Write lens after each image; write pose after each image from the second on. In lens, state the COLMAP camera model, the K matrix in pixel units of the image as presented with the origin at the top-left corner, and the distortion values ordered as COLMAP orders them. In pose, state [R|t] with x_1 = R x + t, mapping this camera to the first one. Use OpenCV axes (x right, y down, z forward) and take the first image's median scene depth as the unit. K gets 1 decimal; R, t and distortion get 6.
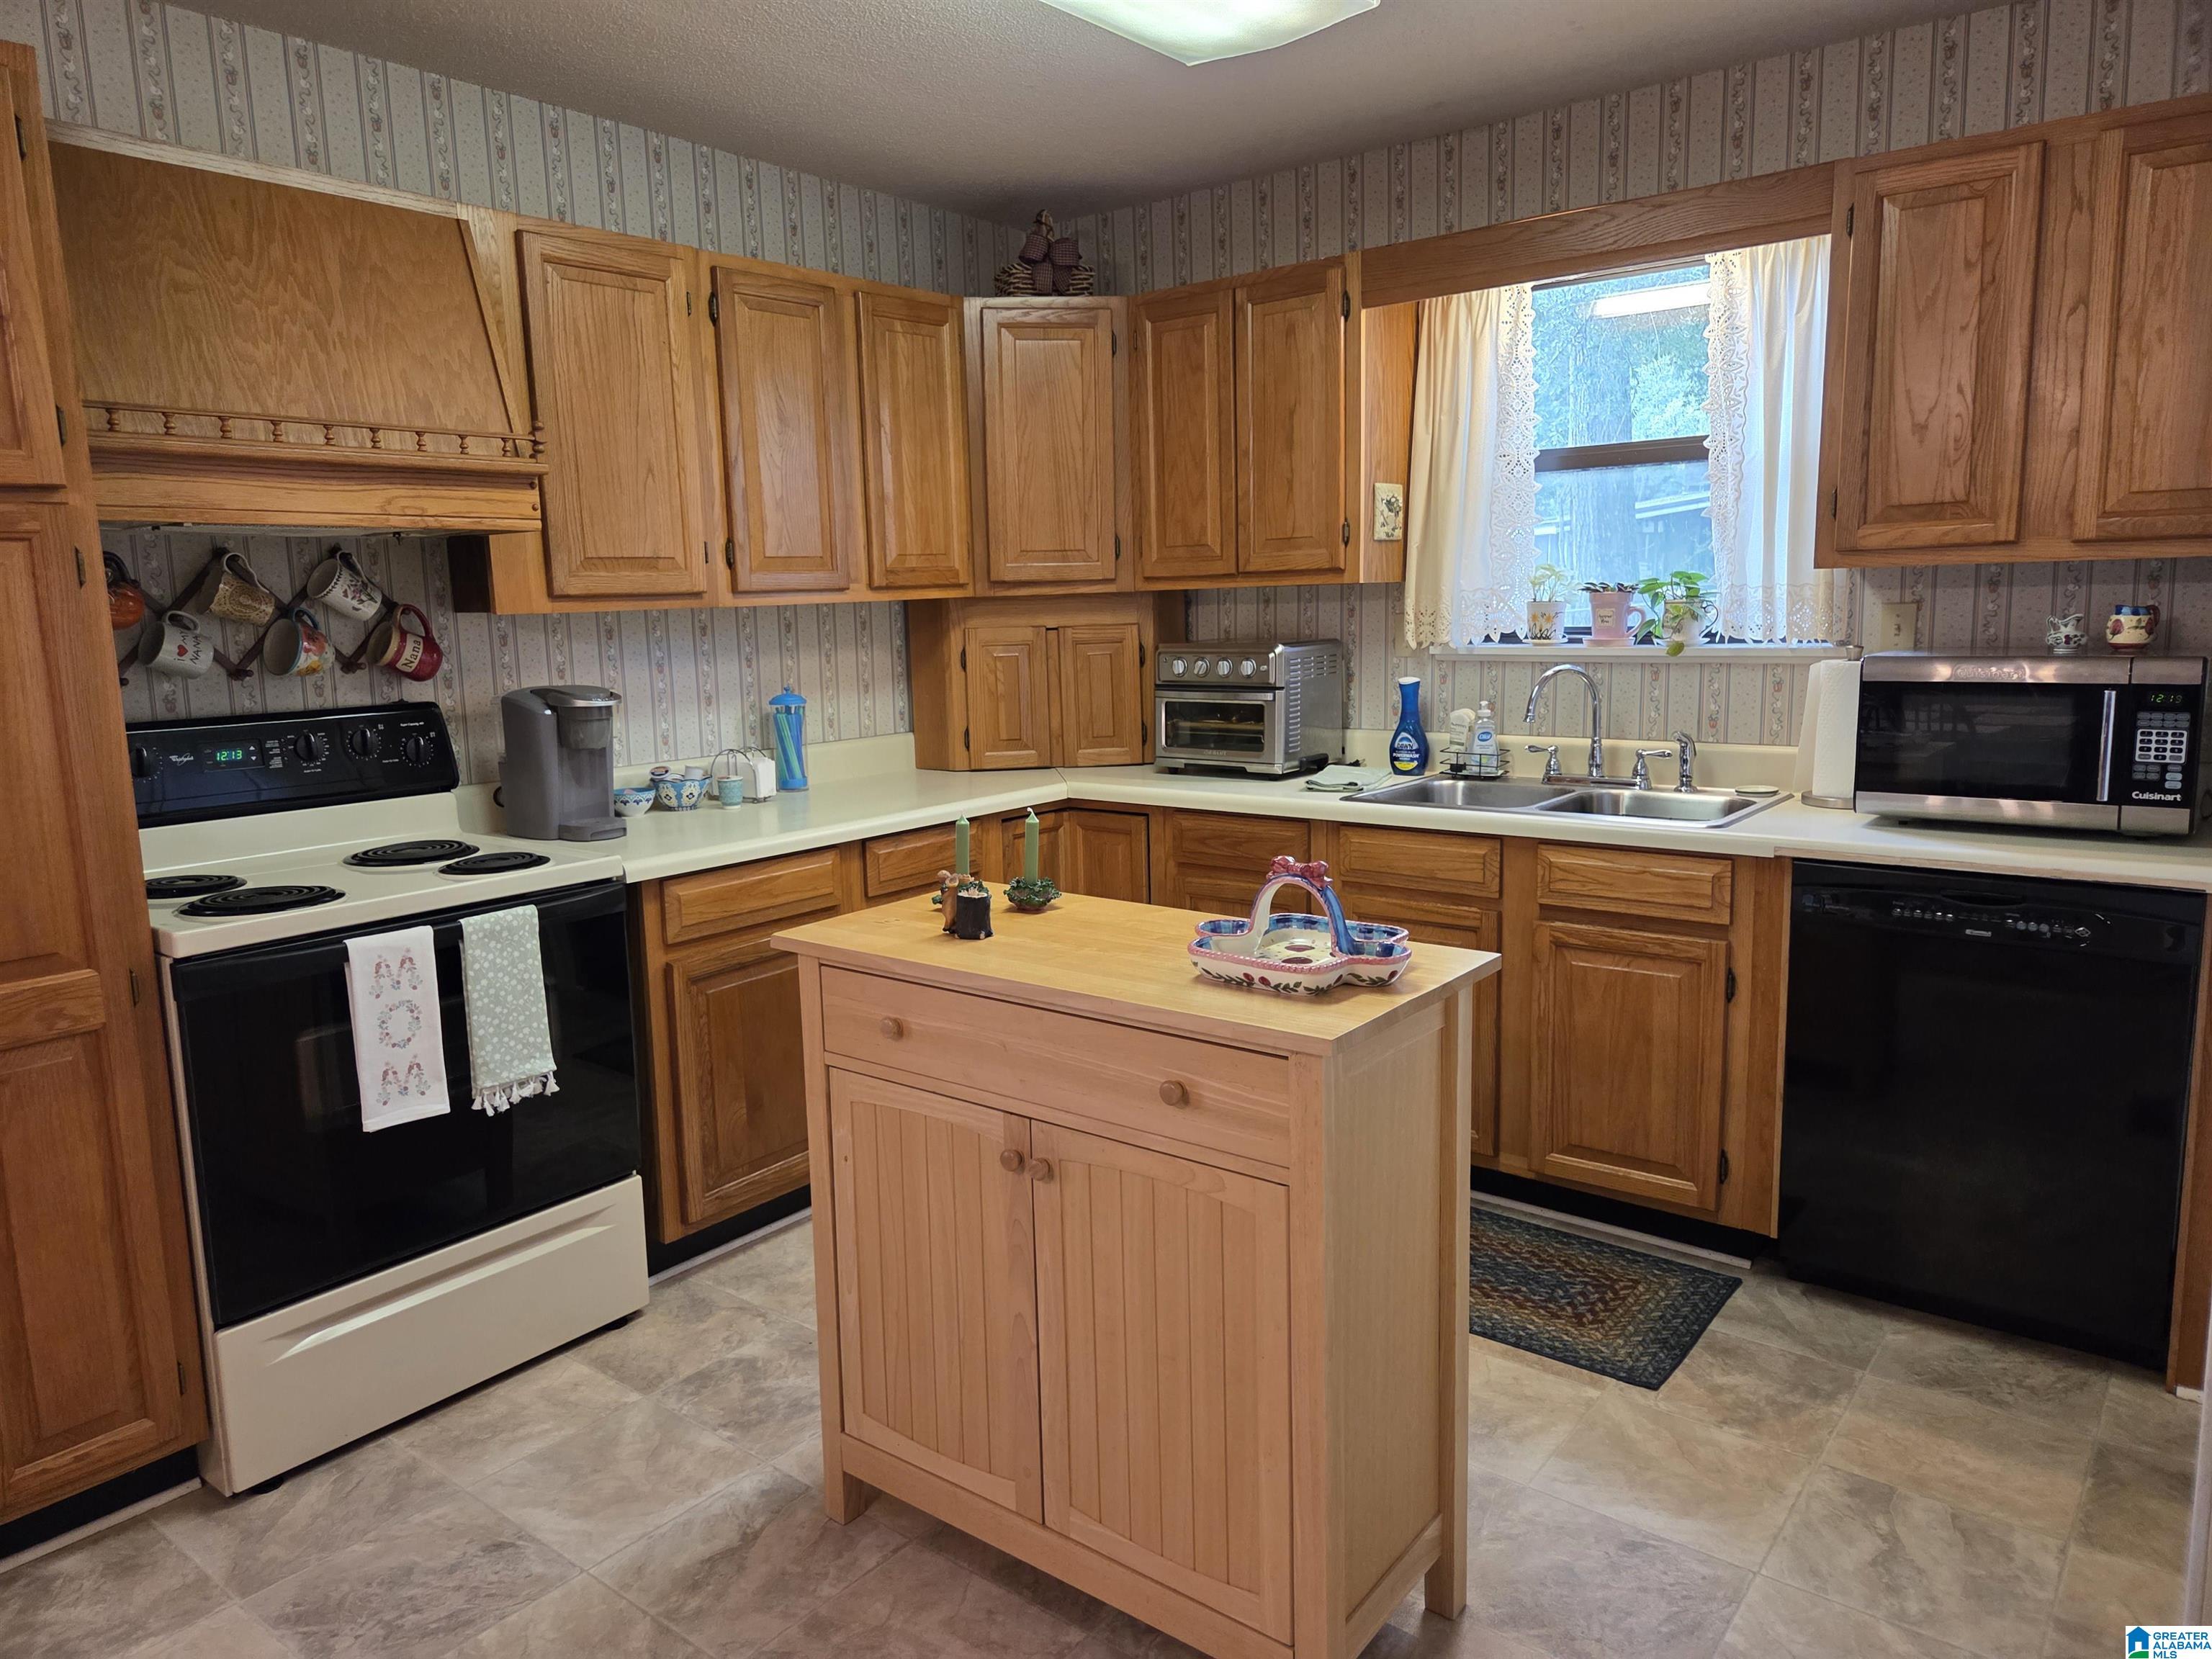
lens RADIAL K [[1485.3, 0, 1083.7], [0, 1485.3, 814.5], [0, 0, 1]] dist [0.050074, -0.042261]
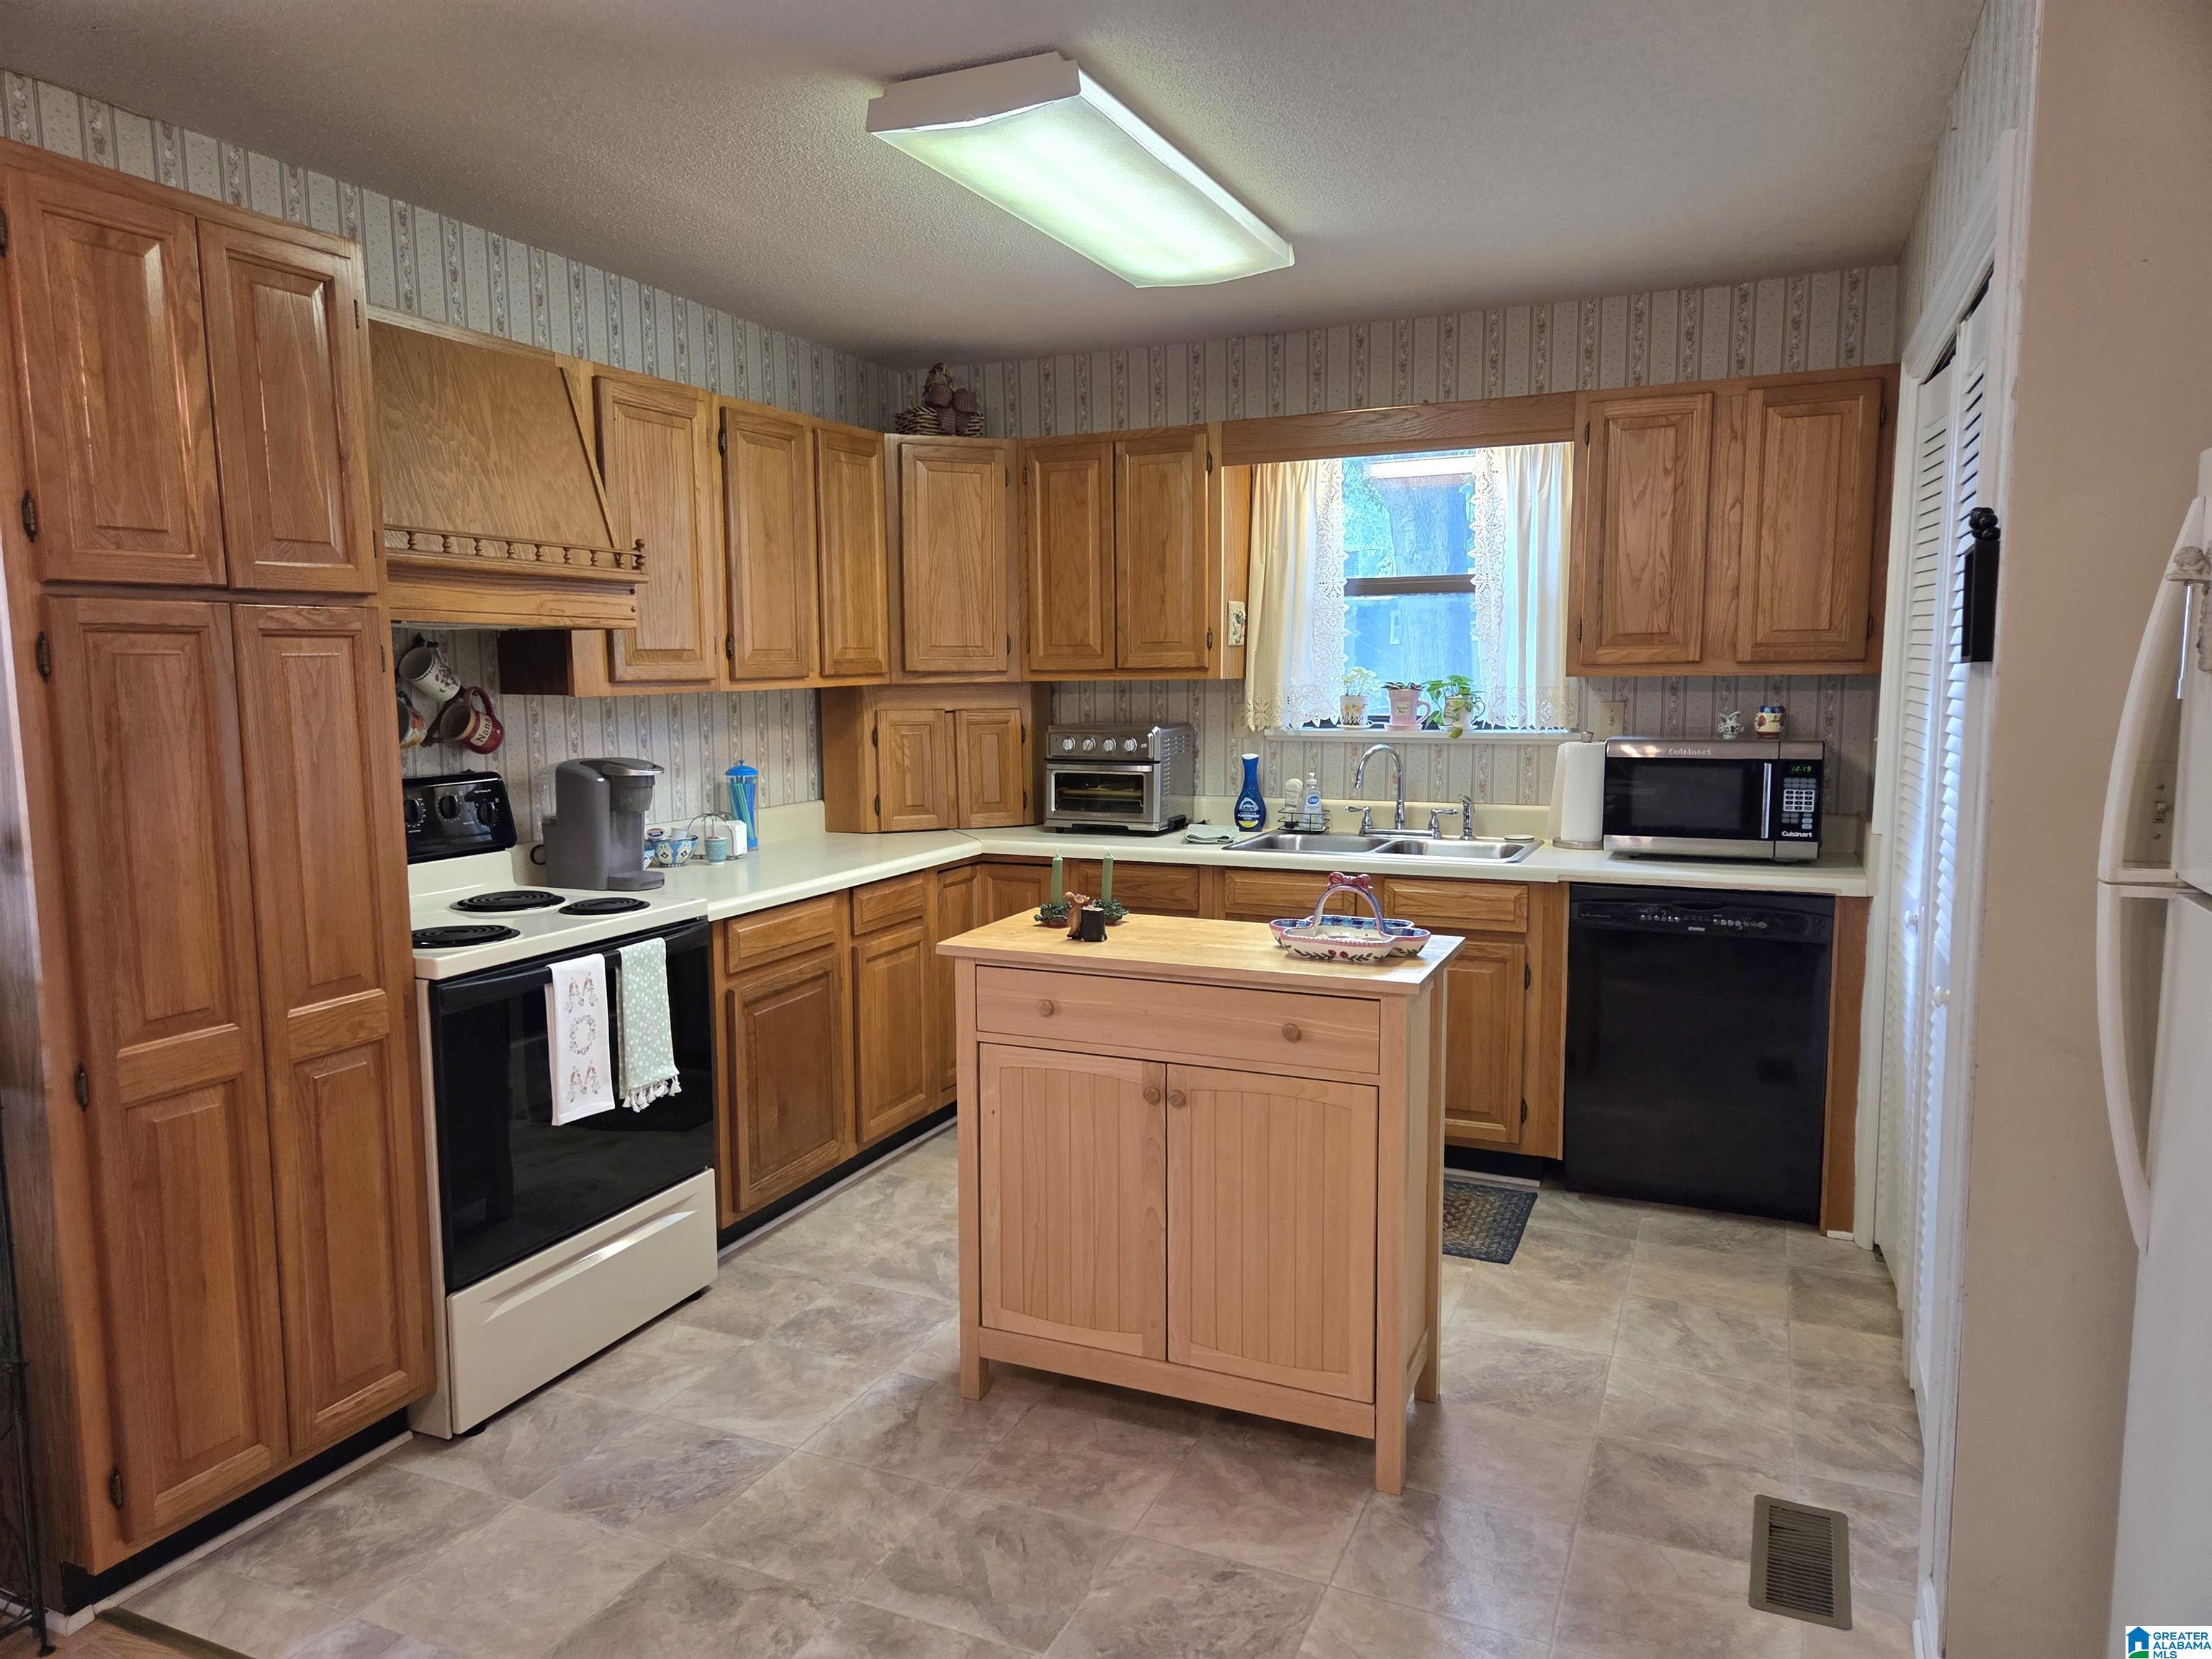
lens RADIAL K [[1485.3, 0, 1072.9], [0, 1485.3, 837.9], [0, 0, 1]] dist [0.050074, -0.042261]
pose [[0.968908, -0.010511, 0.247198, -0.311037], [0.019693, 0.999204, -0.034700, 0.025605], [-0.246637, 0.038489, 0.968343, -0.231899]]
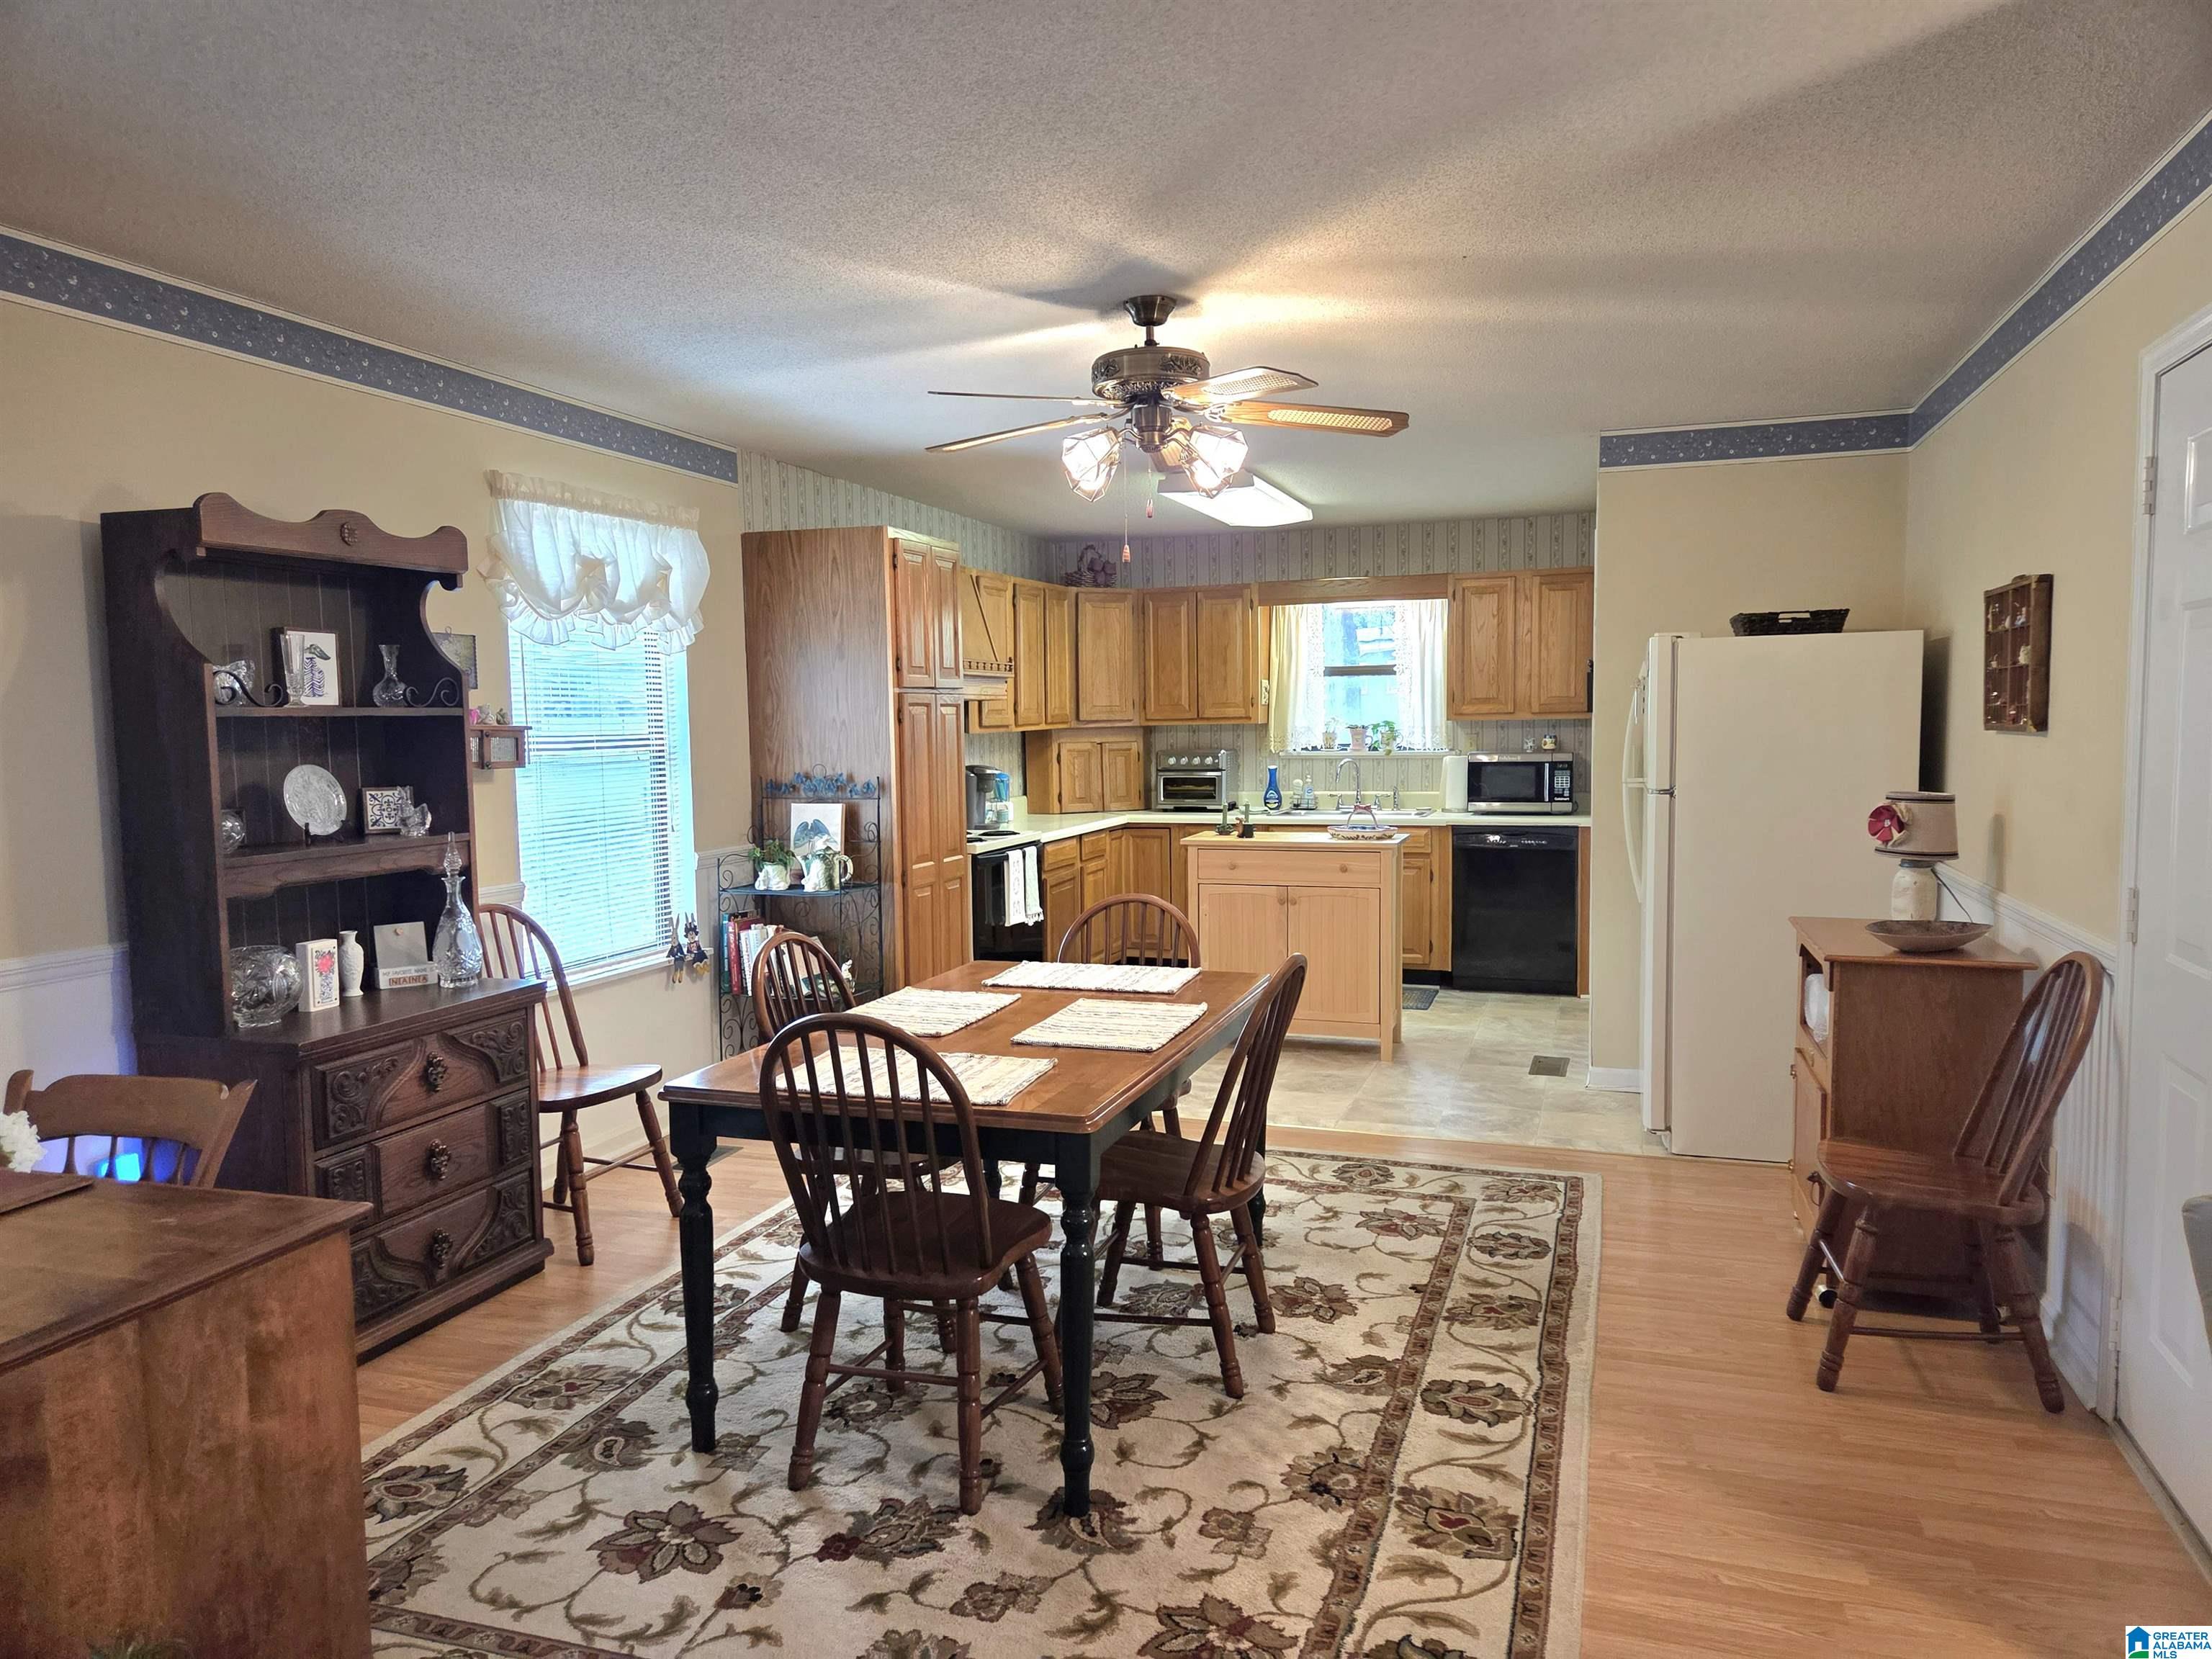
lens RADIAL K [[1485.3, 0, 1094.2], [0, 1485.3, 837.7], [0, 0, 1]] dist [0.050074, -0.042261]
pose [[0.940593, -0.015495, 0.339183, -1.024268], [0.040412, 0.996966, -0.066521, 0.197781], [-0.337123, 0.076277, 0.938366, -1.280799]]
